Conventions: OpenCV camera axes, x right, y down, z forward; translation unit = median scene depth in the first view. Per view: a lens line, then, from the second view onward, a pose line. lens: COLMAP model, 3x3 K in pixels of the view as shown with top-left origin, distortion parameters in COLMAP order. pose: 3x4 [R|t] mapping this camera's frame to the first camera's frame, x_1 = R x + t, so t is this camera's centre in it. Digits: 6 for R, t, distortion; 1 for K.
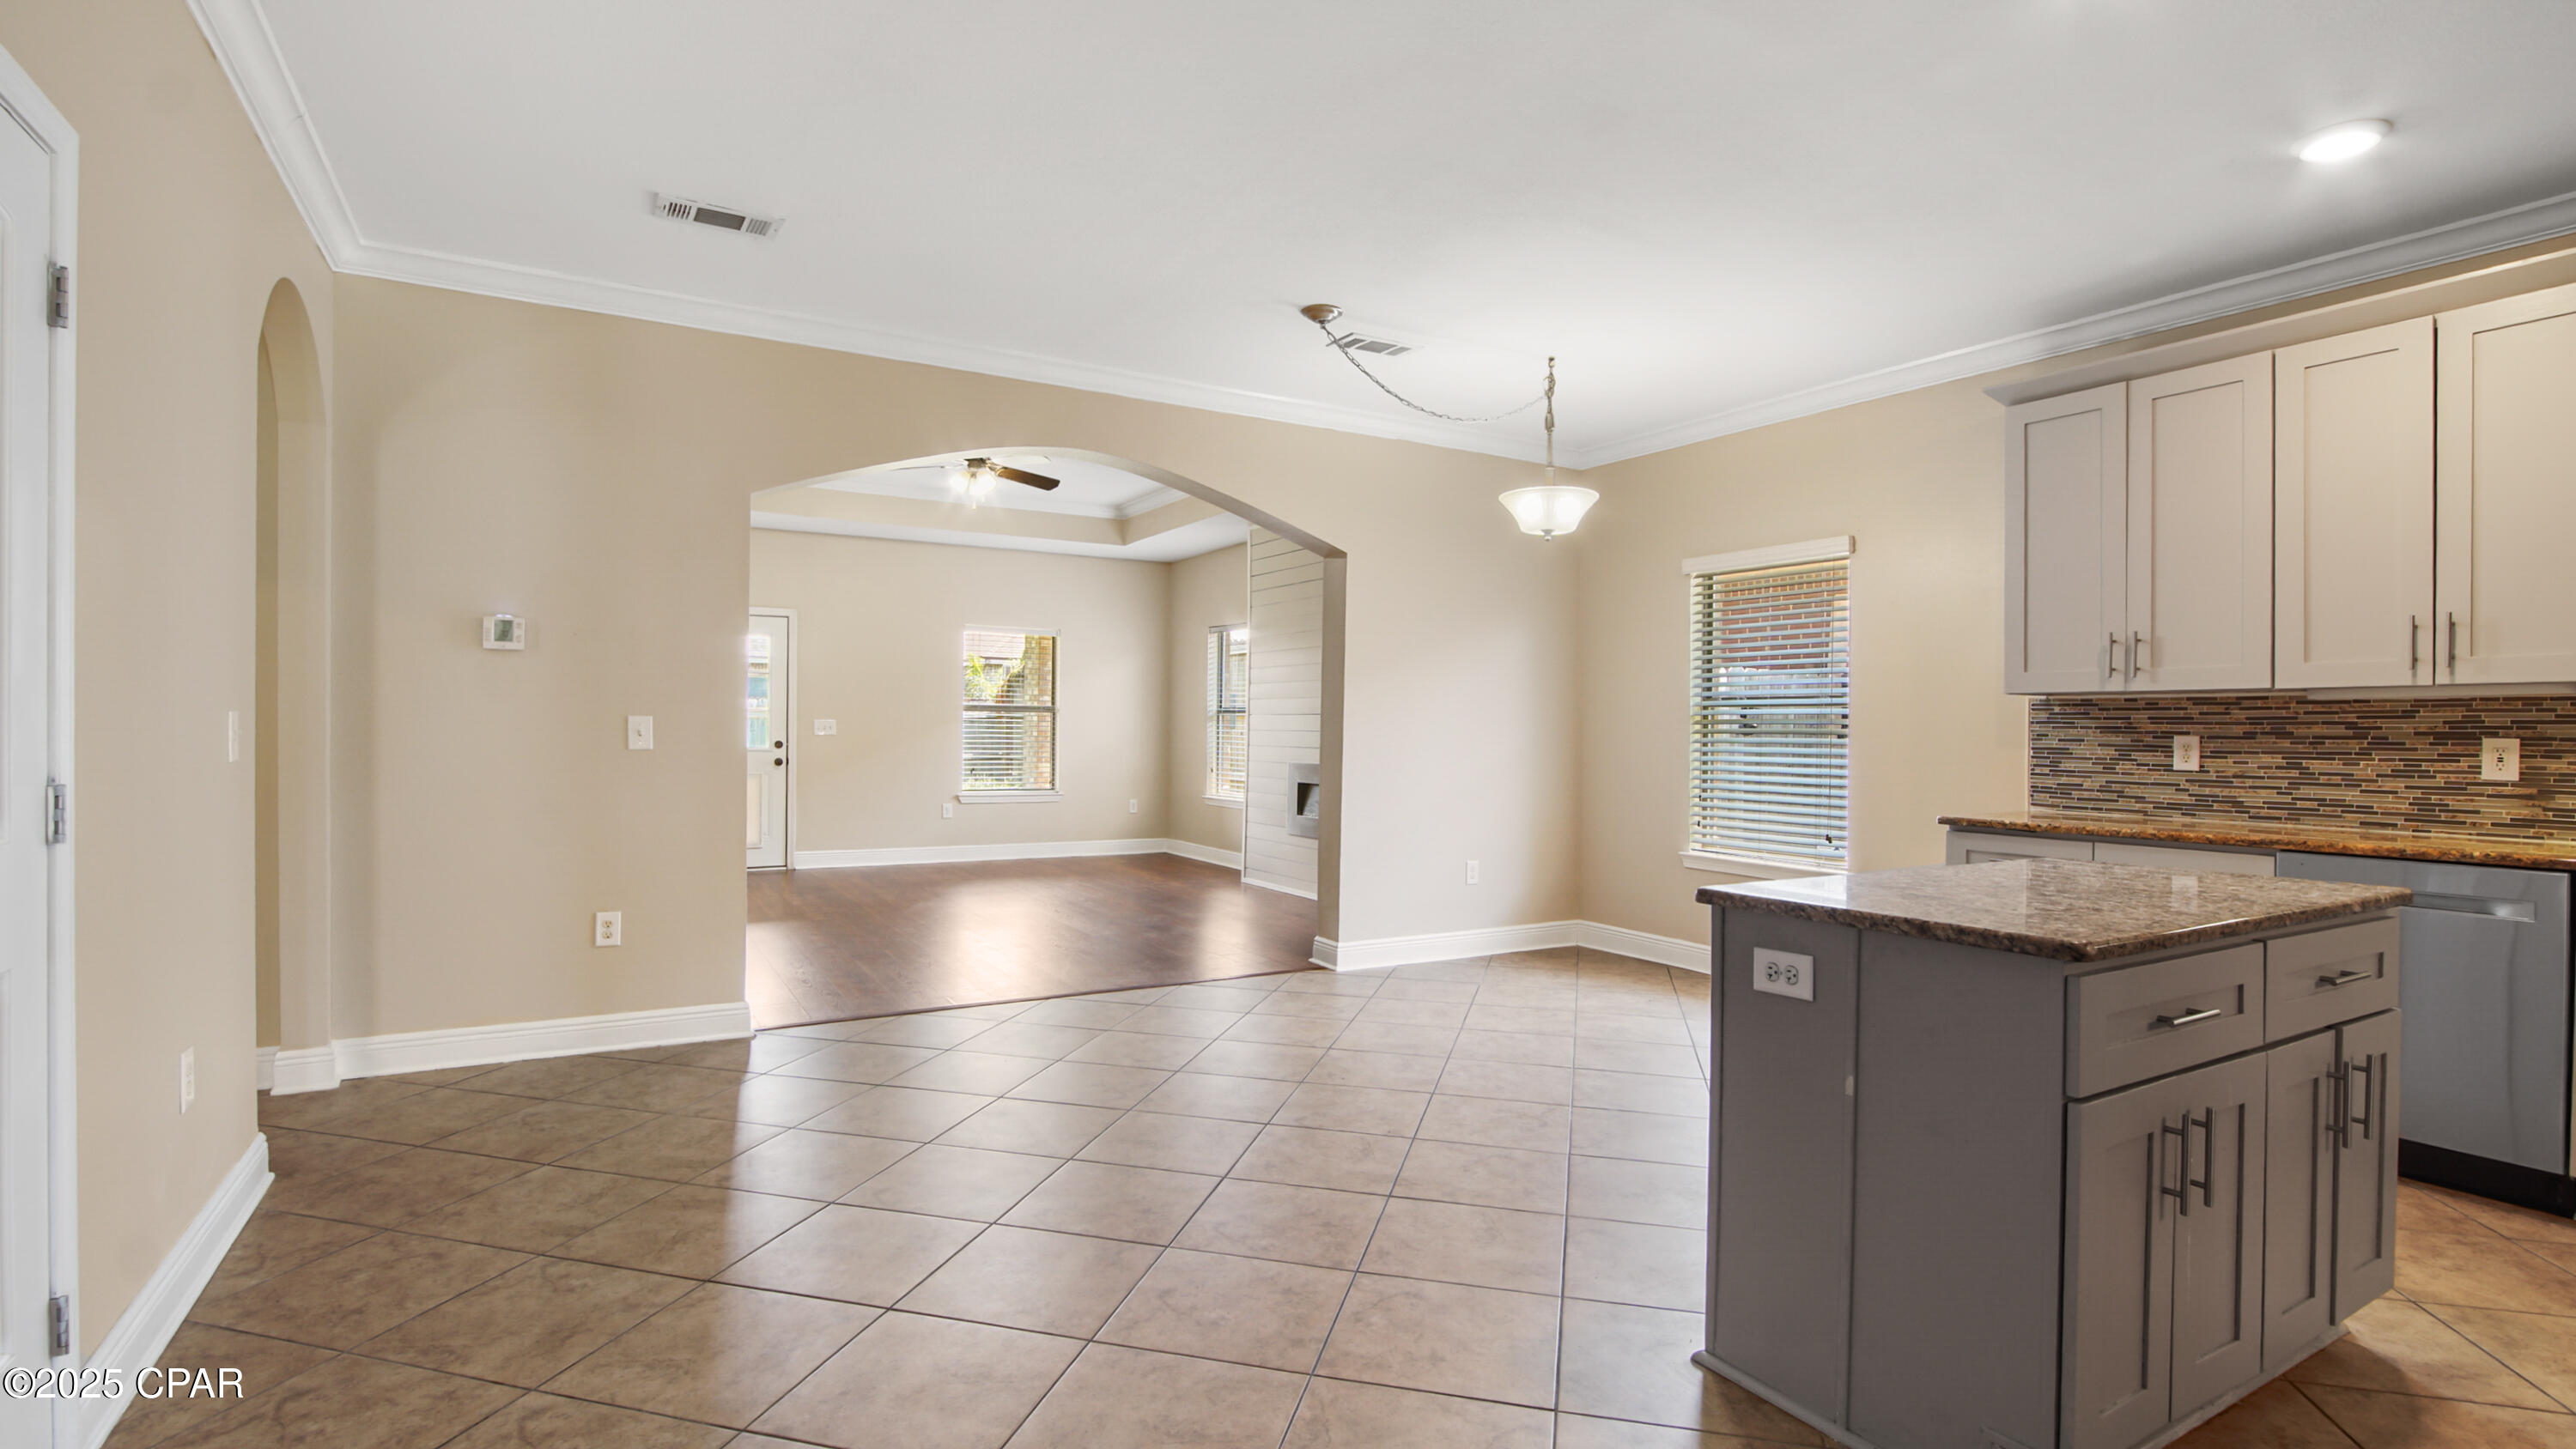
lens RADIAL K [[1220.1, 0, 1302.8], [0, 1220.1, 727.0], [0, 0, 1]] dist [-0.017873, -0.000328]
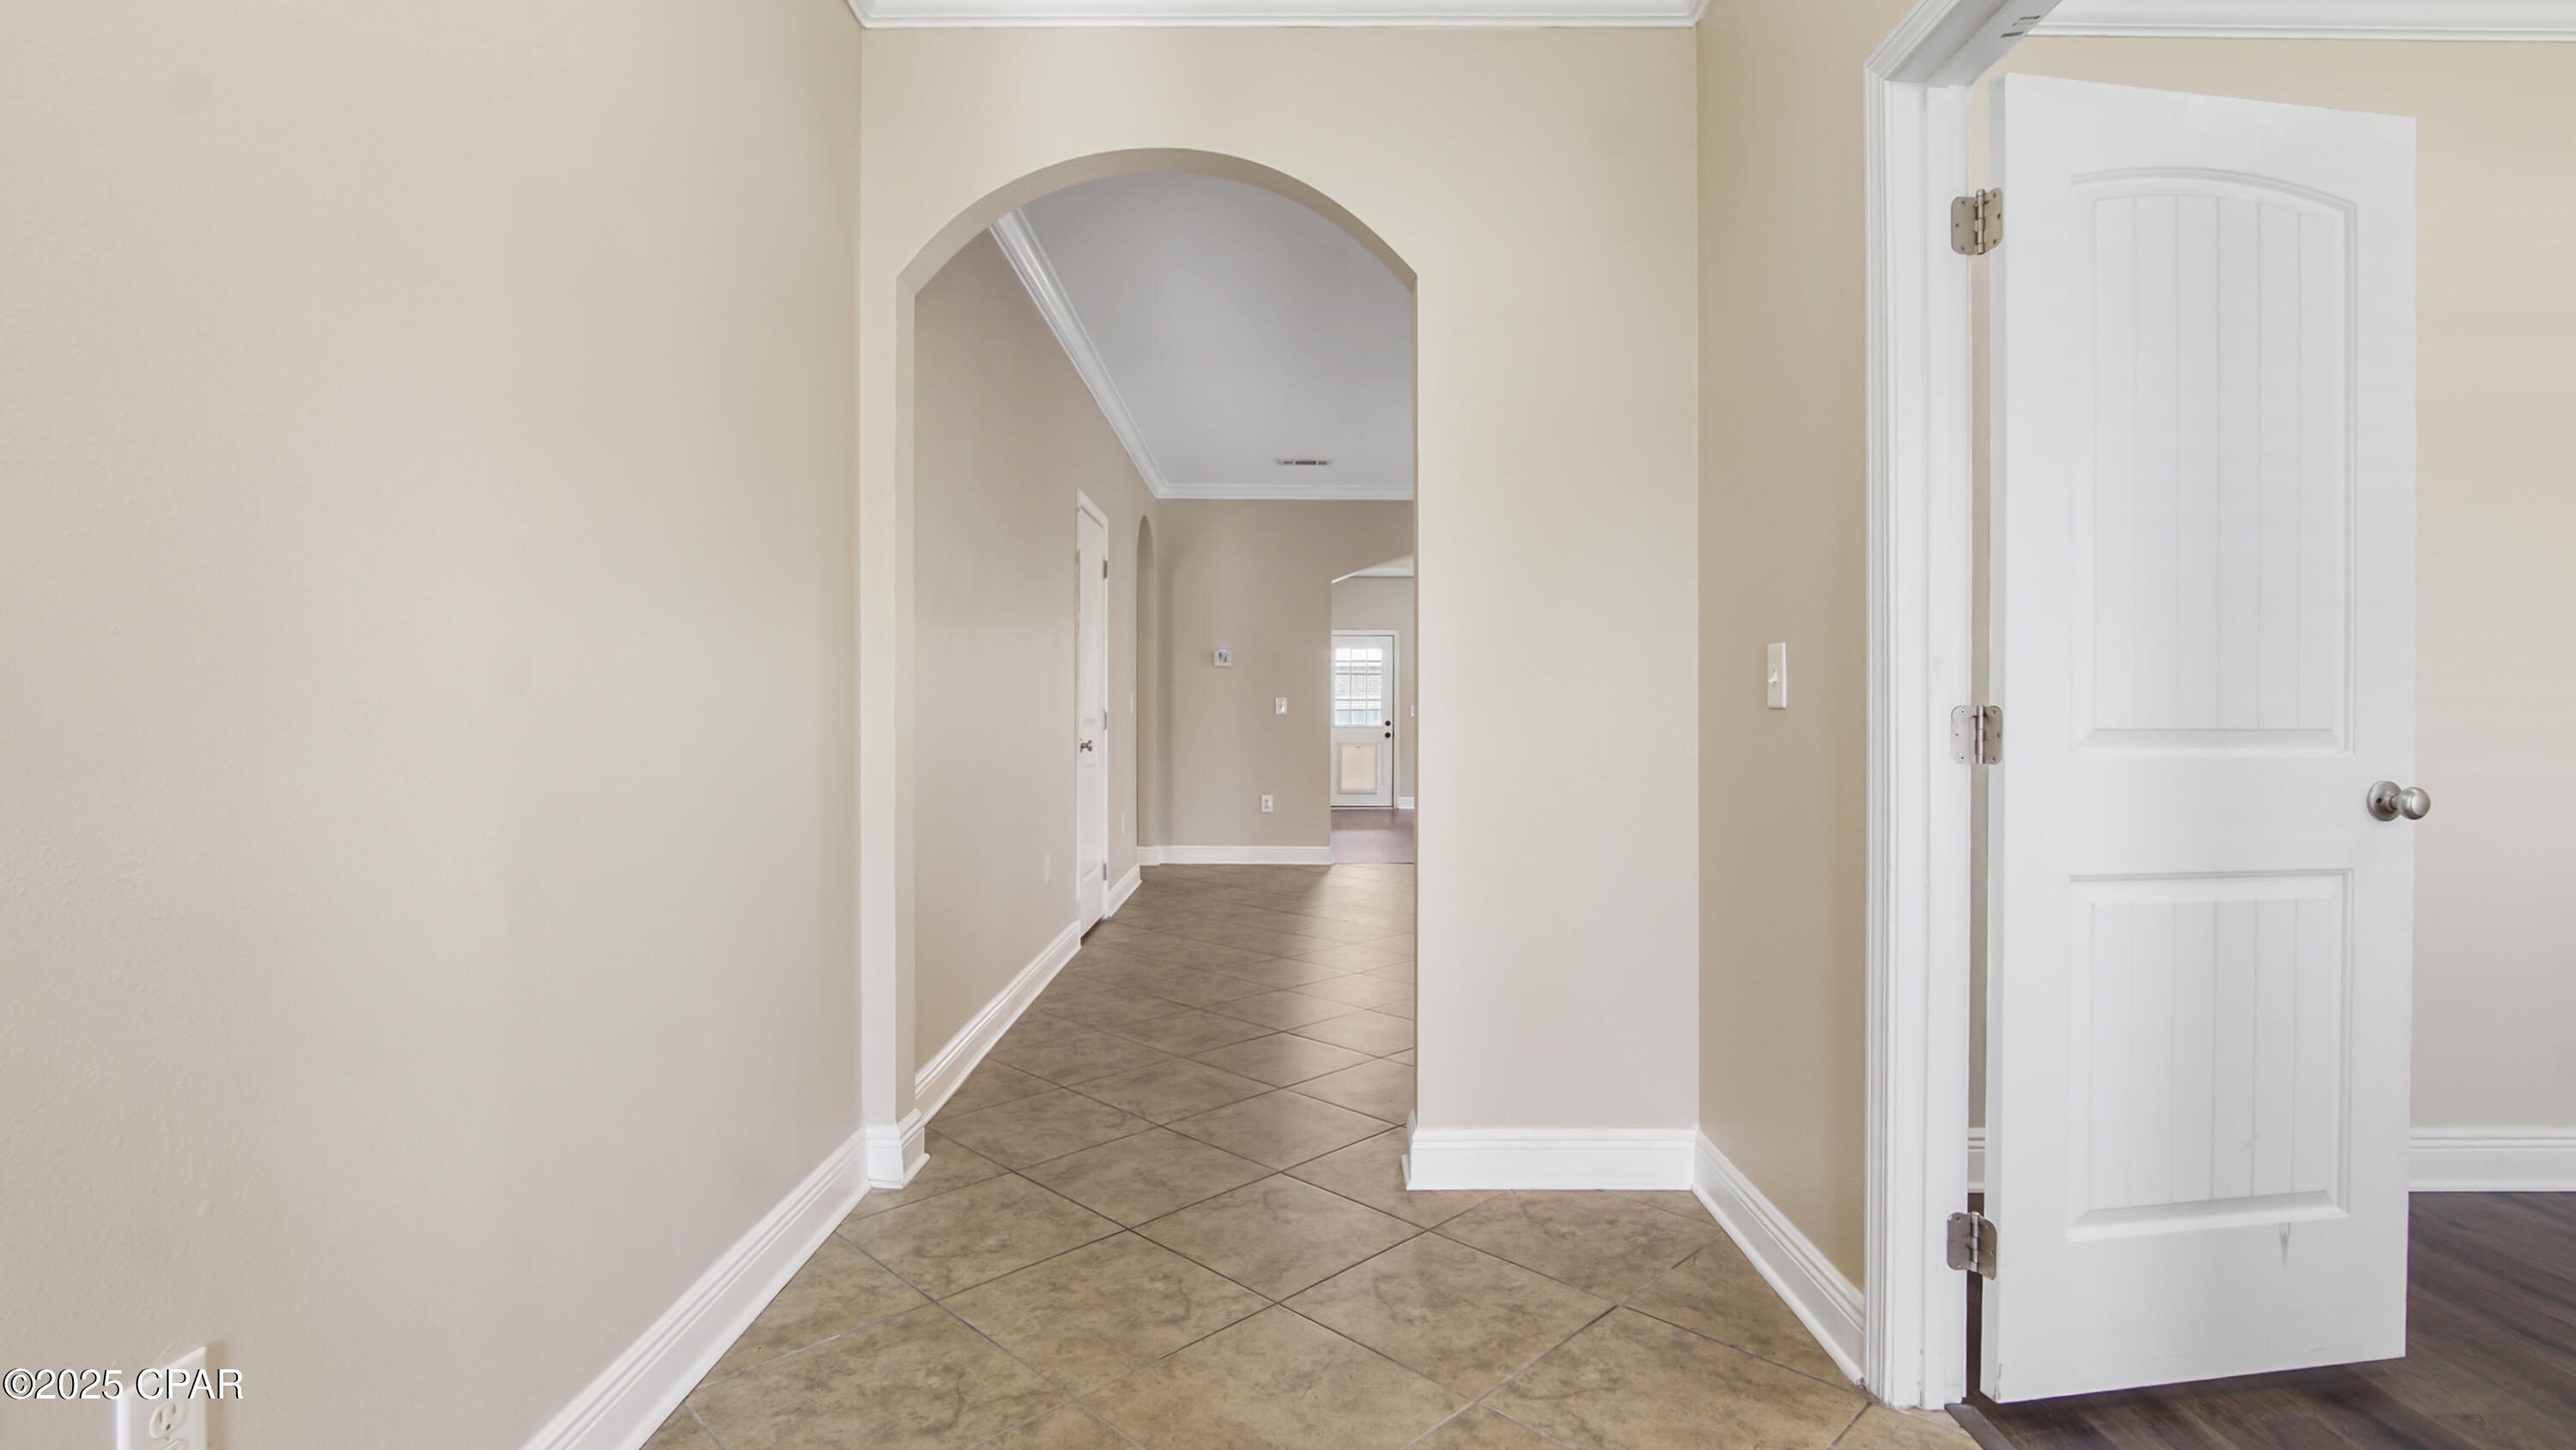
lens RADIAL K [[1187.6, 0, 1288.0], [0, 1187.6, 725.0], [0, 0, 1]] dist [-0.000085, -0.000003]
pose [[0.857374, 0.001782, -0.514691, 0.525541], [-0.000831, 0.999997, 0.002078, 0.035211], [0.514694, -0.001354, 0.857373, -0.748177]]
